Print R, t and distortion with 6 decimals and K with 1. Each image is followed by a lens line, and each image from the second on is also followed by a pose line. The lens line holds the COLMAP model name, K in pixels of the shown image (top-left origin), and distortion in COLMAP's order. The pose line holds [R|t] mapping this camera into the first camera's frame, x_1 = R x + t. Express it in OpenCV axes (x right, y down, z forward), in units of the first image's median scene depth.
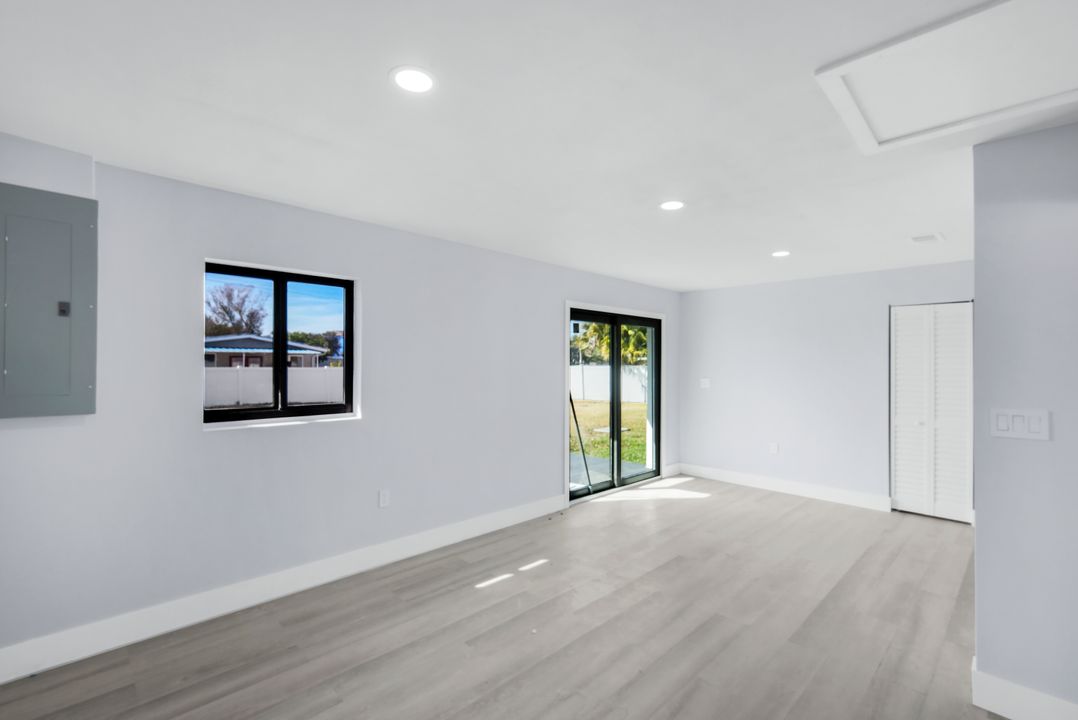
lens RADIAL K [[484.1, 0, 531.3], [0, 484.1, 365.1], [0, 0, 1]] dist [0.005881, 0.000962]
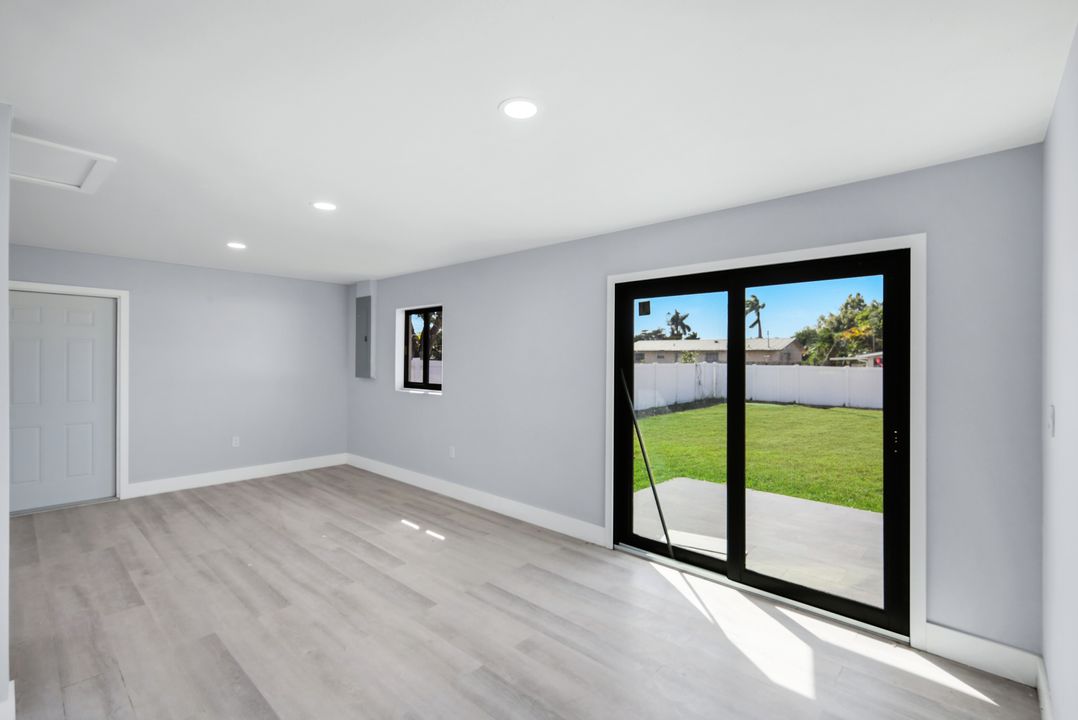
lens RADIAL K [[484.1, 0, 546.1], [0, 484.1, 356.2], [0, 0, 1]] dist [0.005881, 0.000962]
pose [[0.058009, -0.011374, -0.998251, 1.222644], [-0.007309, 0.999903, -0.011817, 0.004722], [0.998289, 0.007982, 0.057920, 1.258033]]
